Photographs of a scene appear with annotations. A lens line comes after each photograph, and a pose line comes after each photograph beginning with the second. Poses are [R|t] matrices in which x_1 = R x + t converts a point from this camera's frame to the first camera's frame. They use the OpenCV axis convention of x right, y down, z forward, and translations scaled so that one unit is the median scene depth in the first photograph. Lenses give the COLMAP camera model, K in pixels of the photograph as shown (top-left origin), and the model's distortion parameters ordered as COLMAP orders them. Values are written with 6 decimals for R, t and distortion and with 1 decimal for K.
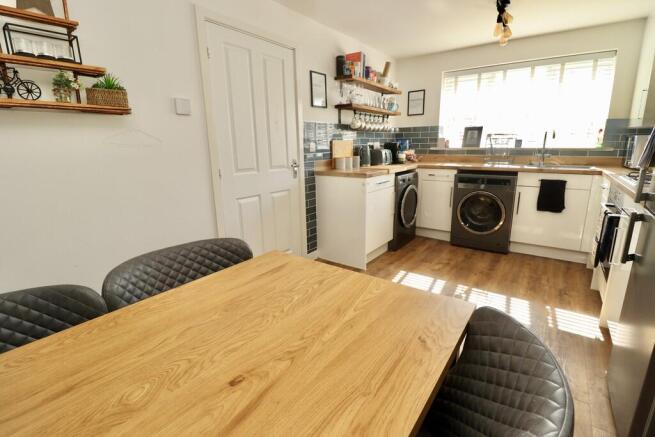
lens RADIAL K [[301.1, 0, 333.1], [0, 301.1, 215.2], [0, 0, 1]] dist [-0.002155, -0.013082]
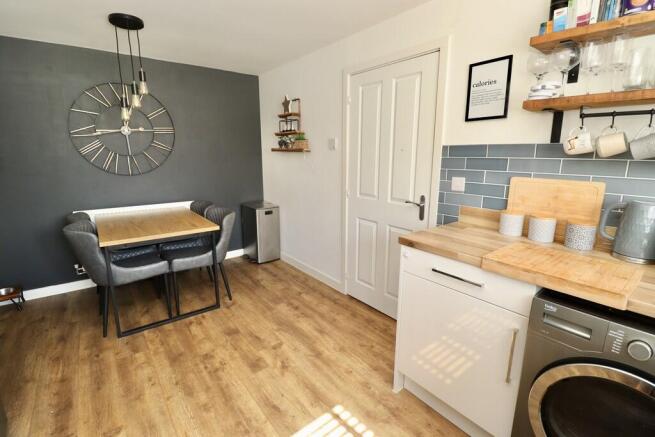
lens RADIAL K [[301.1, 0, 333.1], [0, 301.1, 215.2], [0, 0, 1]] dist [-0.002155, -0.013082]
pose [[-0.261345, 0.209090, -0.942327, 0.824369], [-0.222106, 0.937033, 0.269514, -0.367180], [0.939345, 0.279732, -0.198449, 1.184214]]
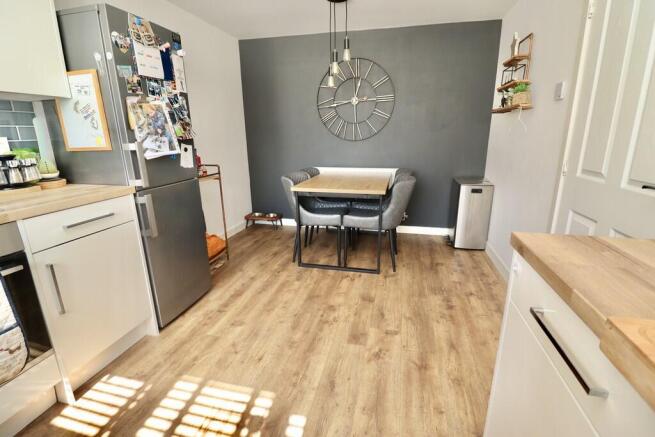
lens RADIAL K [[301.1, 0, 333.1], [0, 301.1, 215.2], [0, 0, 1]] dist [-0.002155, -0.013082]
pose [[-0.918163, 0.122791, -0.376695, 0.474962], [-0.071069, 0.884300, 0.461479, -0.339825], [0.389777, 0.450484, -0.803205, 1.405286]]
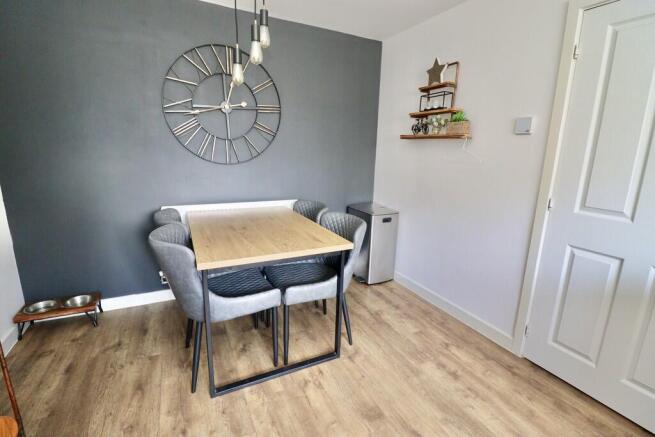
lens RADIAL K [[301.1, 0, 333.1], [0, 301.1, 215.2], [0, 0, 1]] dist [-0.002155, -0.013082]
pose [[-0.447798, 0.195138, -0.872581, 0.552262], [-0.226083, 0.919472, 0.321648, -0.228846], [0.865080, 0.341309, -0.367621, 0.781282]]
